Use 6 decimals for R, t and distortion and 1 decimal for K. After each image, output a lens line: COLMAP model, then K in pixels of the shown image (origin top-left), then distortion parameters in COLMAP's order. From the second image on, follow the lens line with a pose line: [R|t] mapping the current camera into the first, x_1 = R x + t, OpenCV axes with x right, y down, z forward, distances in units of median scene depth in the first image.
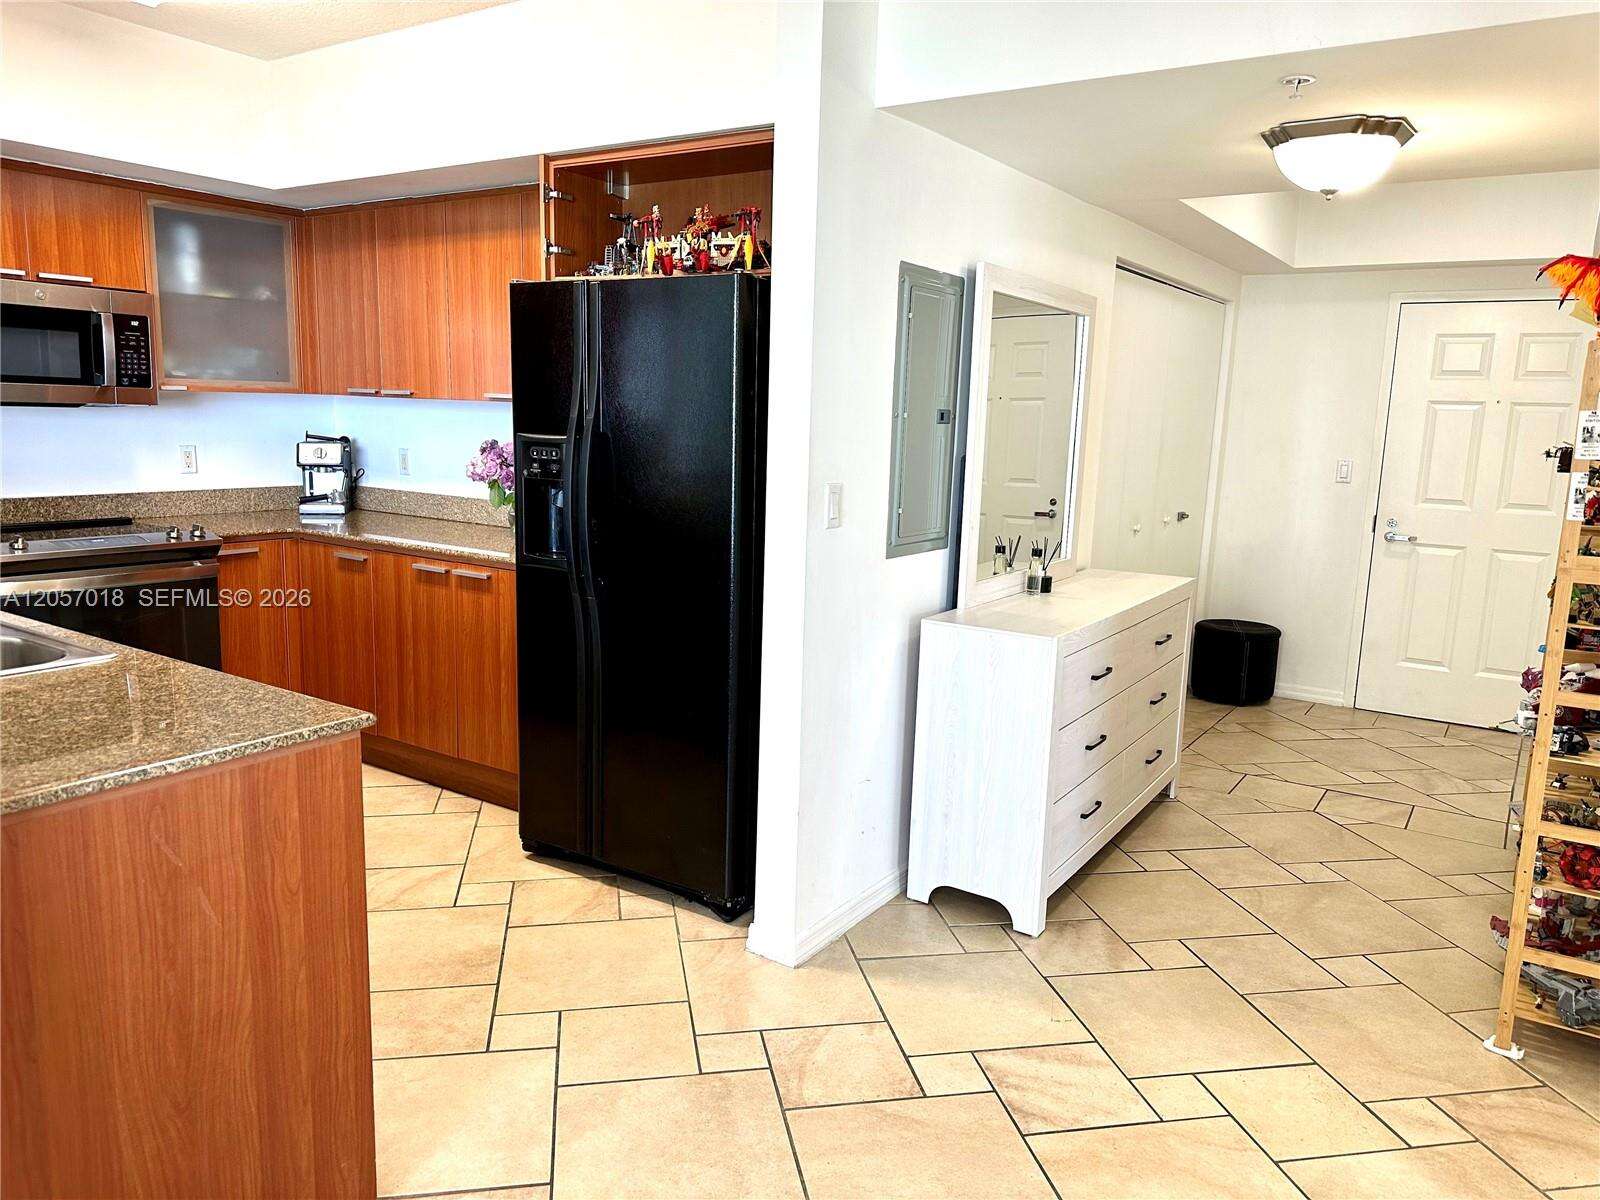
lens RADIAL K [[1124.8, 0, 801.3], [0, 1124.8, 603.1], [0, 0, 1]] dist [0.051091, -0.051595]
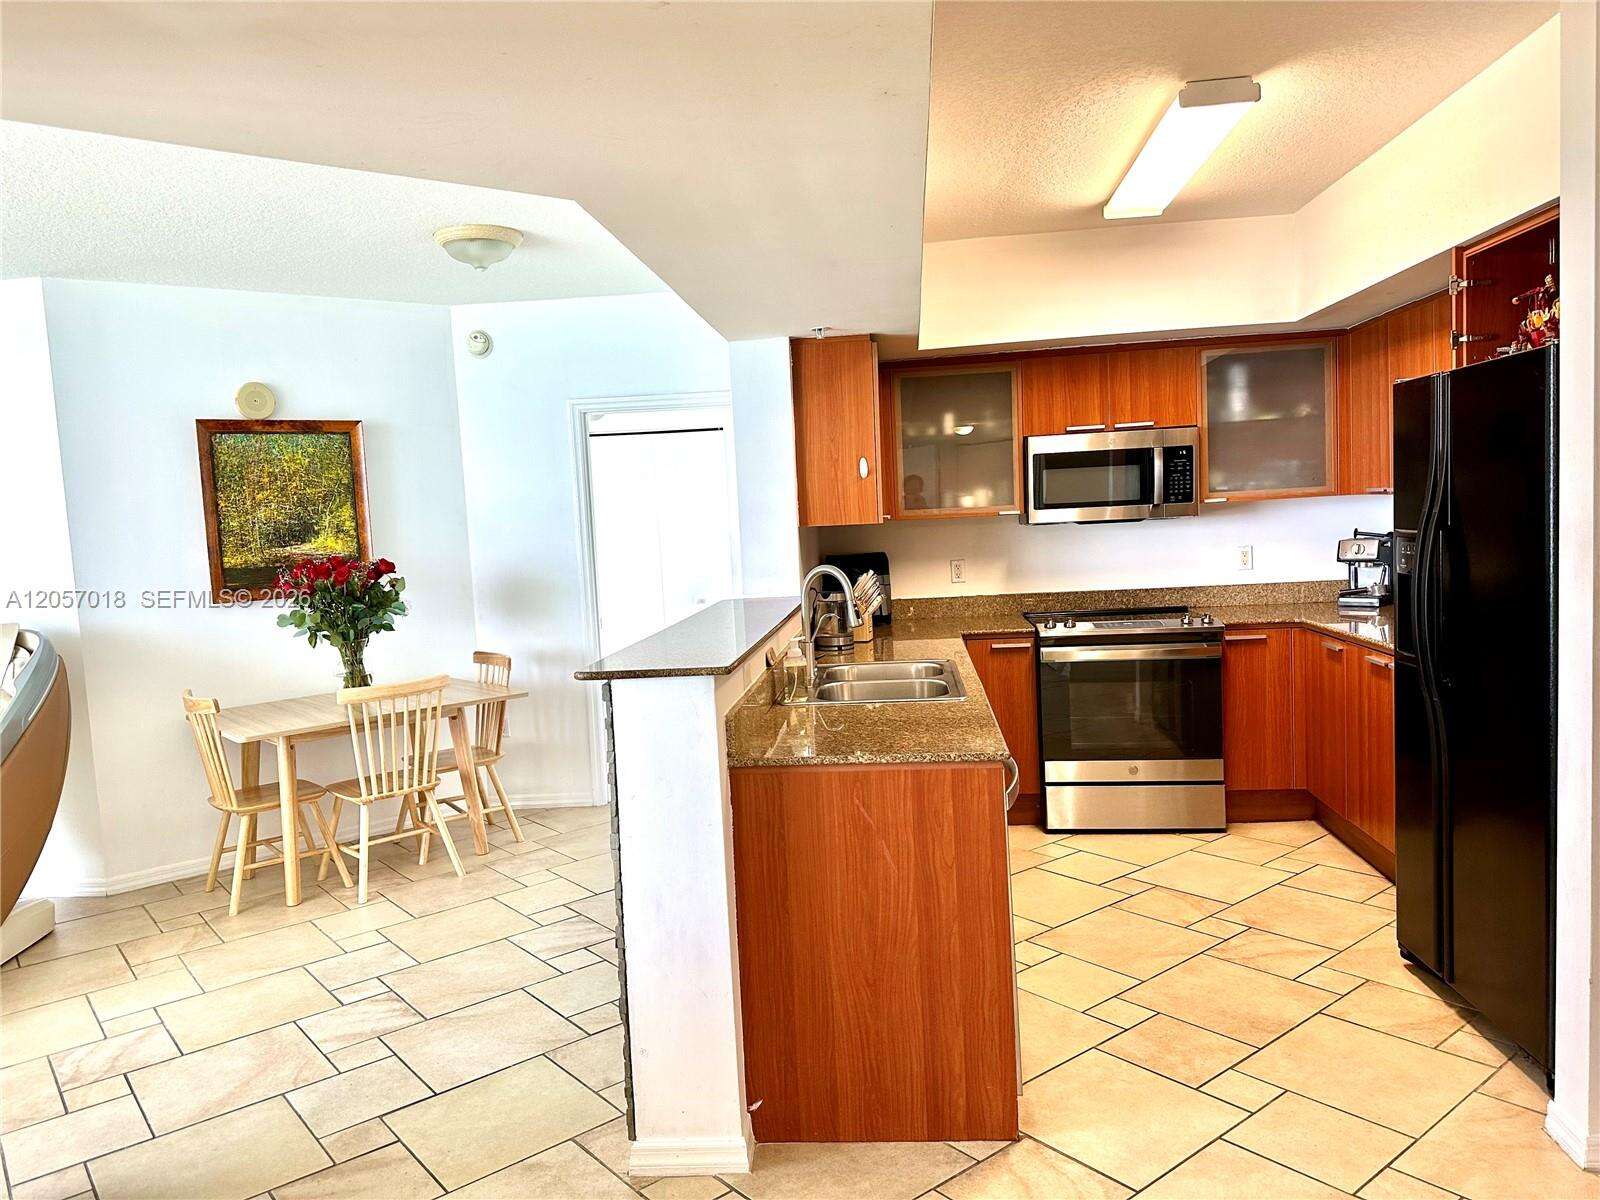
lens RADIAL K [[1130.3, 0, 797.7], [0, 1130.3, 605.4], [0, 0, 1]] dist [0.037362, -0.042704]
pose [[0.467608, 0.021018, -0.883686, 0.325807], [-0.087498, 0.995908, -0.022613, -0.012039], [0.879595, 0.087895, 0.467534, 0.055644]]
